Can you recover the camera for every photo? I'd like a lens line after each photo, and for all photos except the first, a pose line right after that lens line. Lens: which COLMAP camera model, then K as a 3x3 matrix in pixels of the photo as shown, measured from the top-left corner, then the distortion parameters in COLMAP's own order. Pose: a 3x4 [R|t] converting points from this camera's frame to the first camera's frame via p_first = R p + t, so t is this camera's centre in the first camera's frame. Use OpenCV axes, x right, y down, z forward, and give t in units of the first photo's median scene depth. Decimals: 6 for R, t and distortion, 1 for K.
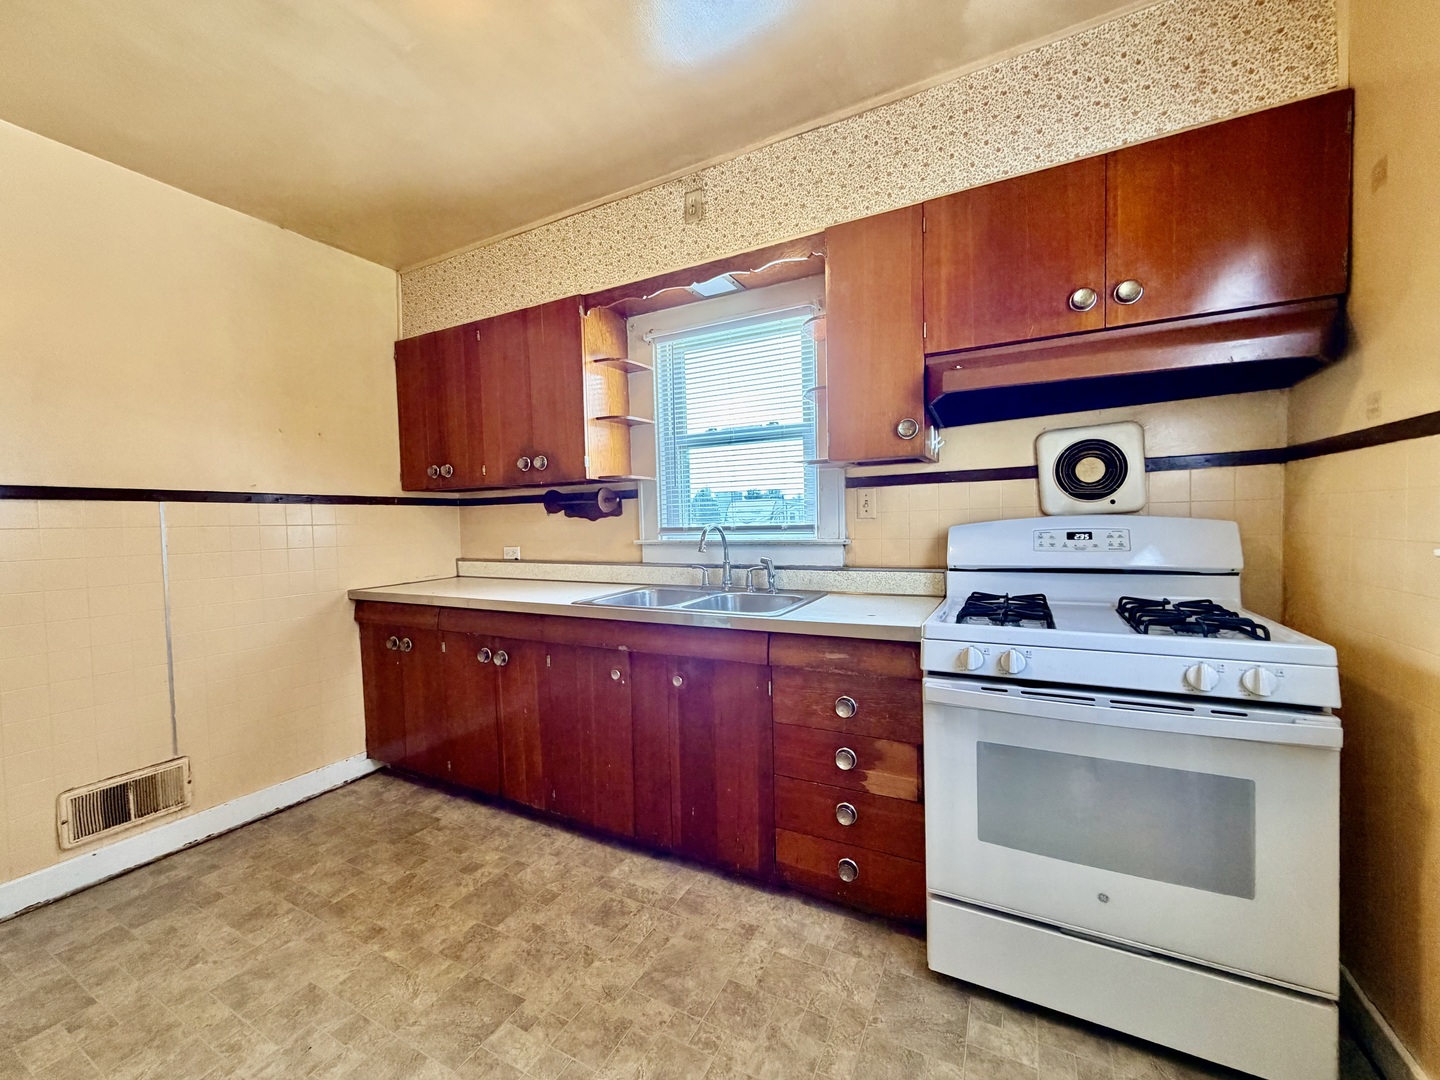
lens RADIAL K [[575.8, 0, 717.1], [0, 575.8, 542.2], [0, 0, 1]] dist [-0.000372, -0.000108]
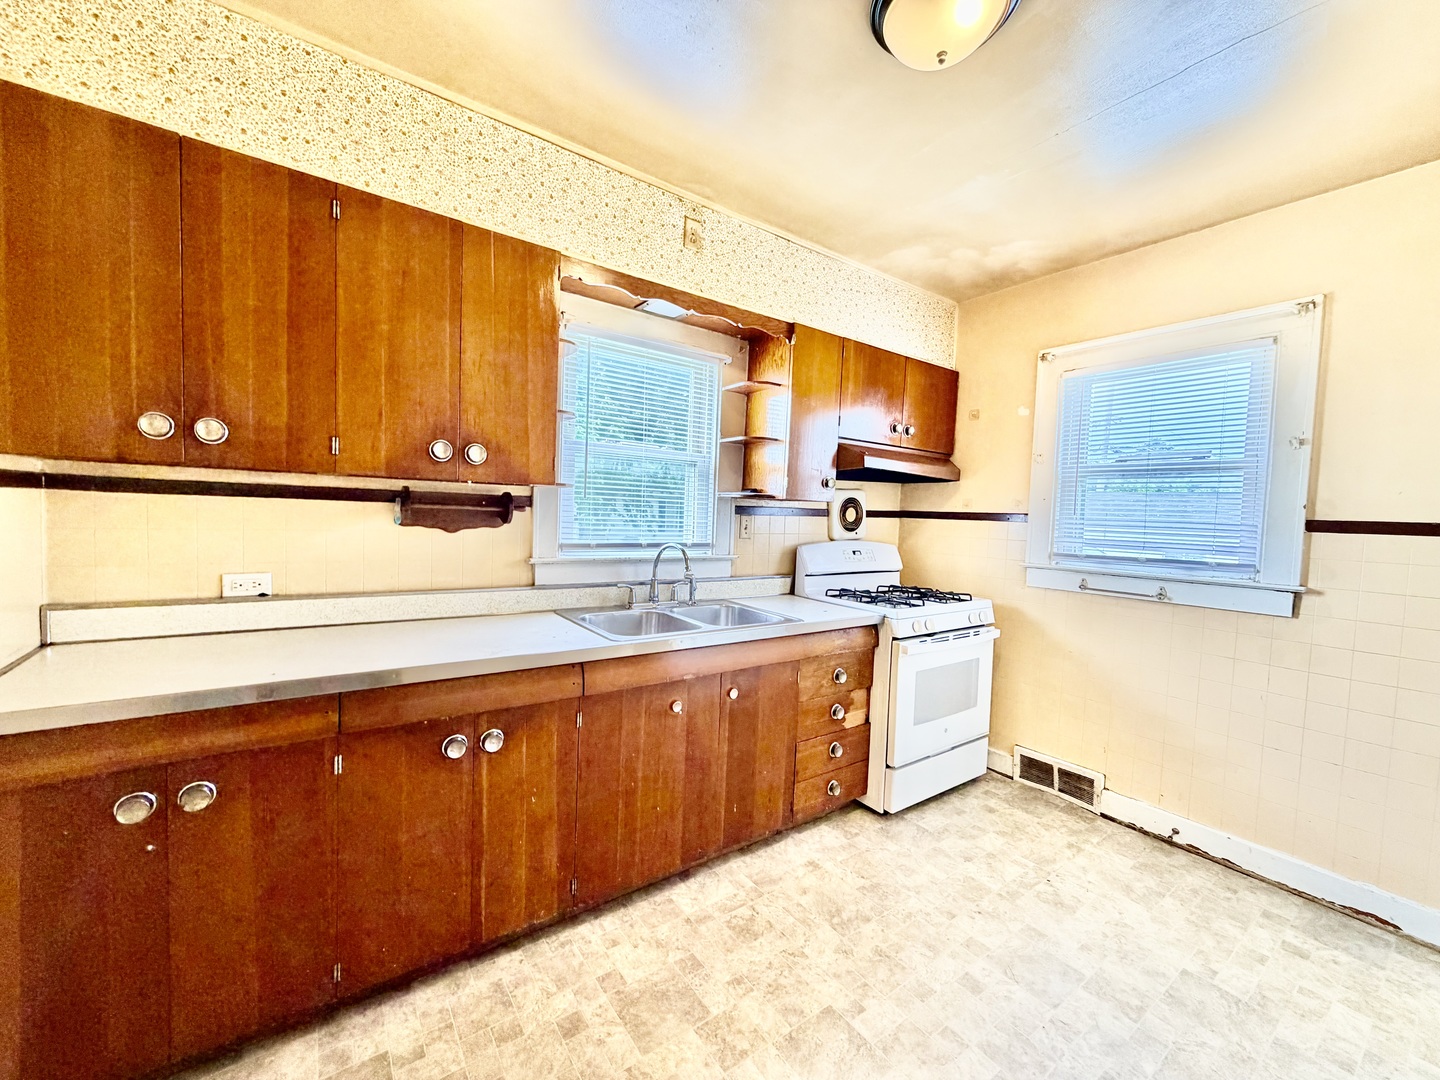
lens RADIAL K [[575.8, 0, 715.6], [0, 575.8, 541.0], [0, 0, 1]] dist [-0.000372, -0.000108]
pose [[0.441961, -0.007302, 0.897005, -0.968400], [-0.013754, 0.999794, 0.014916, -0.056857], [-0.896929, -0.018930, 0.441769, 0.514596]]
